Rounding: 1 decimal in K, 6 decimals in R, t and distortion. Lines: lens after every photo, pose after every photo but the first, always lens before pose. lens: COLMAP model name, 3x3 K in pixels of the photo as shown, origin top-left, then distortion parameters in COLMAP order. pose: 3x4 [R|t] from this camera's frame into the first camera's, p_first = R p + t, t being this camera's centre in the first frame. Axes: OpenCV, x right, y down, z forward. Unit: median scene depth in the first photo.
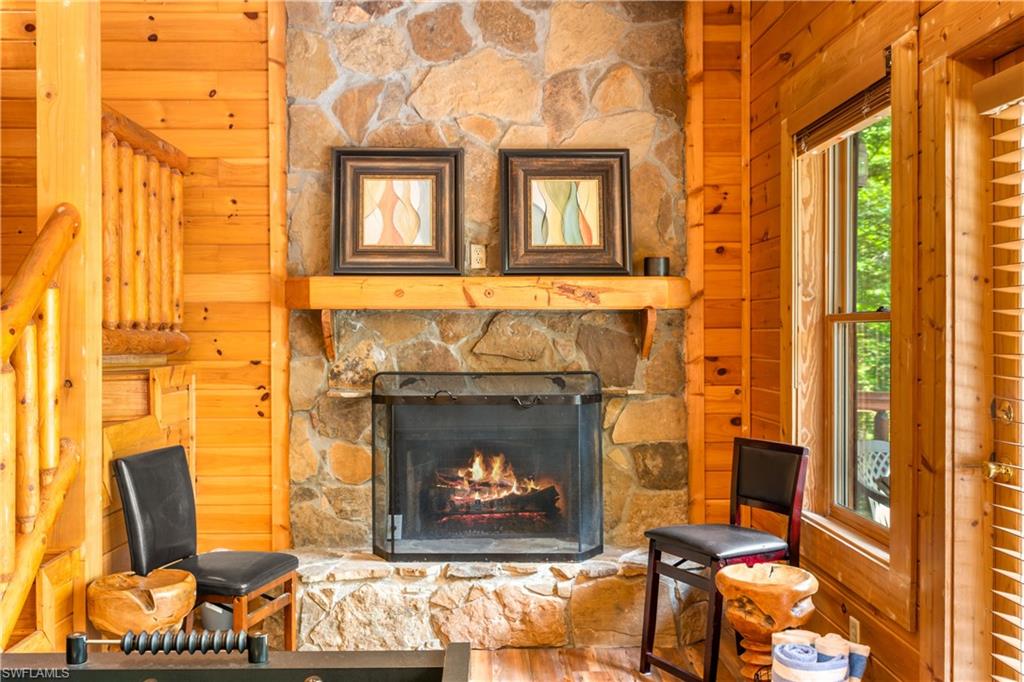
lens RADIAL K [[1030.6, 0, 511.8], [0, 1030.6, 341.5], [0, 0, 1]] dist [0.005134, 0.000000]
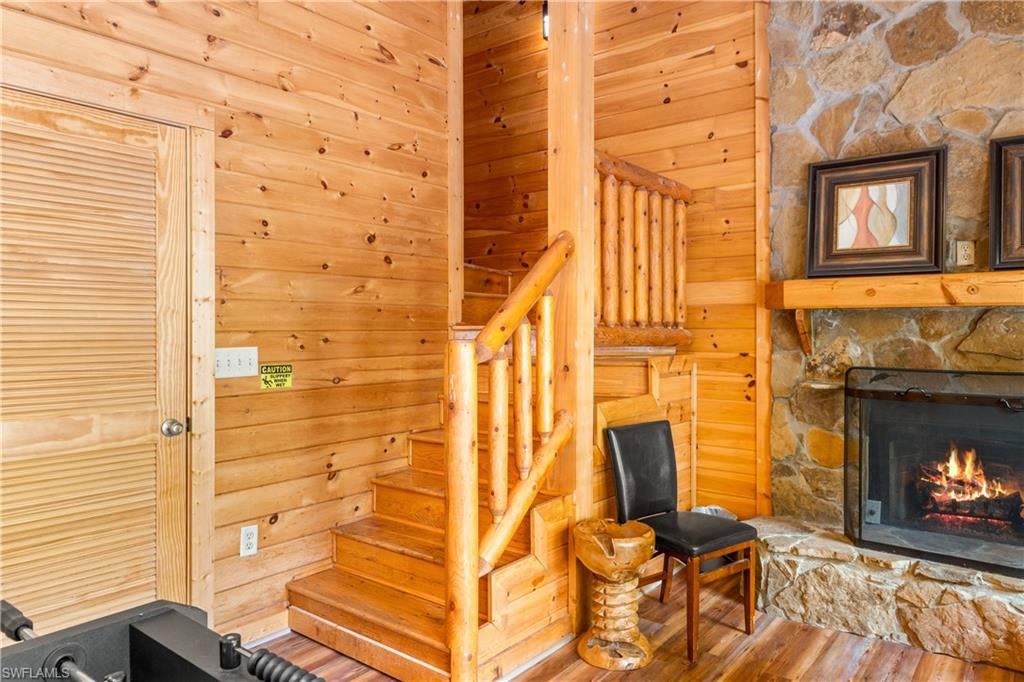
lens RADIAL K [[694.1, 0, 511.4], [0, 694.1, 334.3], [0, 0, 1]] dist [0.004893, -0.002883]
pose [[0.762708, 0.007298, -0.646702, 0.068000], [-0.007432, 0.999969, 0.002520, -0.003216], [0.646700, 0.002884, 0.762739, 0.216092]]
